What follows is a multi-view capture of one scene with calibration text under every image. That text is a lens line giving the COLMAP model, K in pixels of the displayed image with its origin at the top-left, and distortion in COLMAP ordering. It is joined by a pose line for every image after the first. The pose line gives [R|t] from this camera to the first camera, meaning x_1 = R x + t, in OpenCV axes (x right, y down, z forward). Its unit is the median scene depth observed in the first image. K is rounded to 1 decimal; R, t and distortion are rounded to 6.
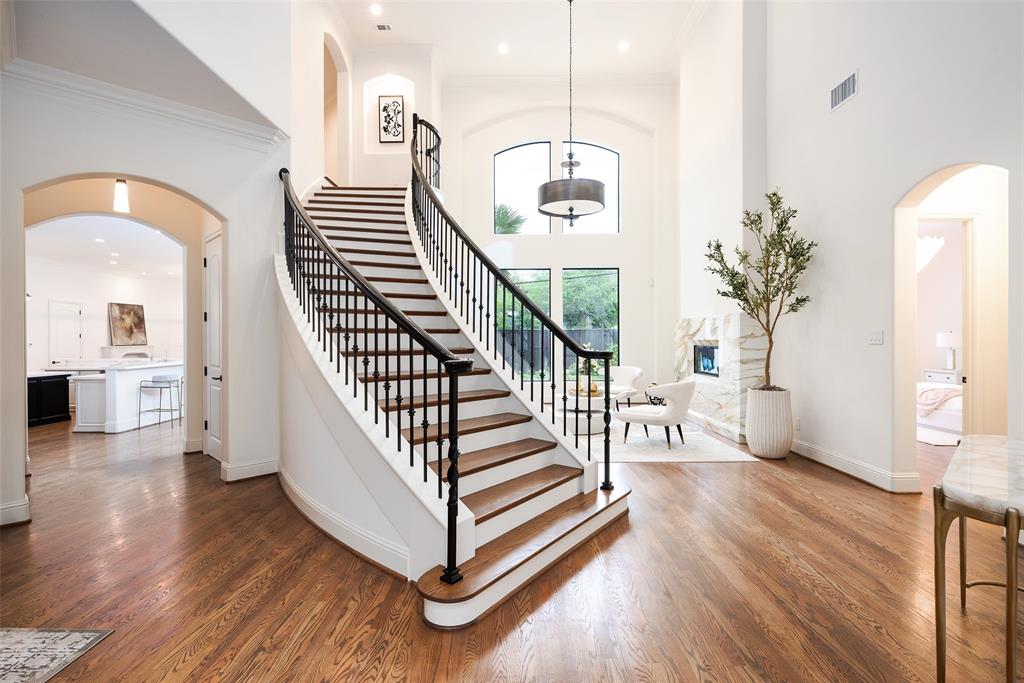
lens RADIAL K [[488.8, 0, 512.0], [0, 488.8, 341.5], [0, 0, 1]] dist [0.001433, 0.000039]
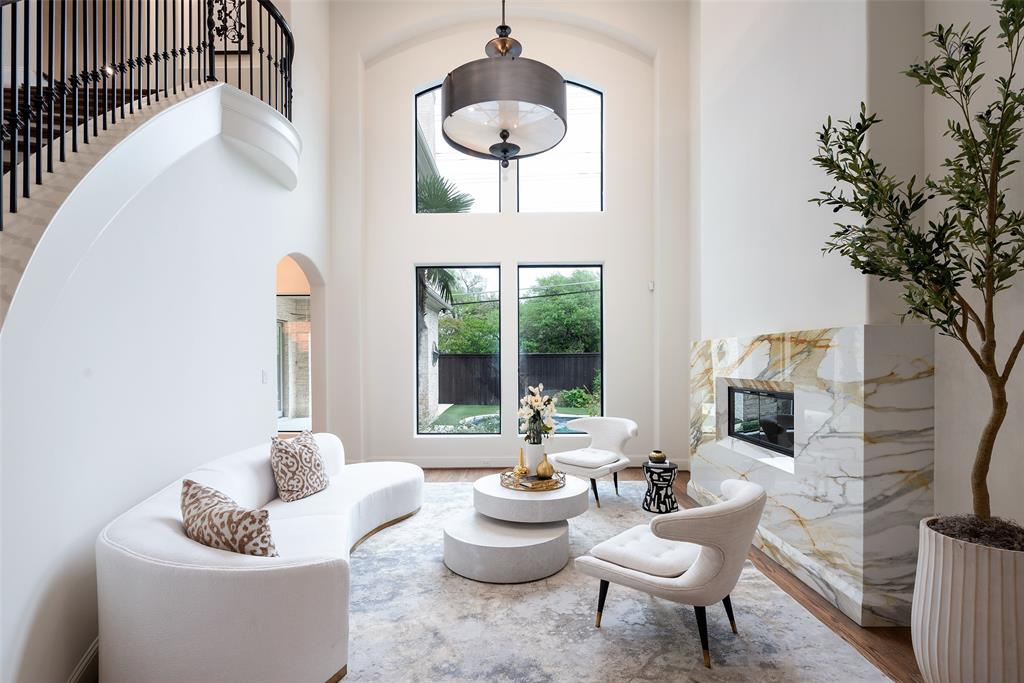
lens RADIAL K [[462.4, 0, 513.8], [0, 462.4, 363.4], [0, 0, 1]] dist [-0.001348, -0.000019]
pose [[0.999999, 0.001045, 0.001302, 0.134335], [-0.001045, 0.999999, 0.000331, -0.021377], [-0.001301, -0.000332, 0.999999, 0.510872]]
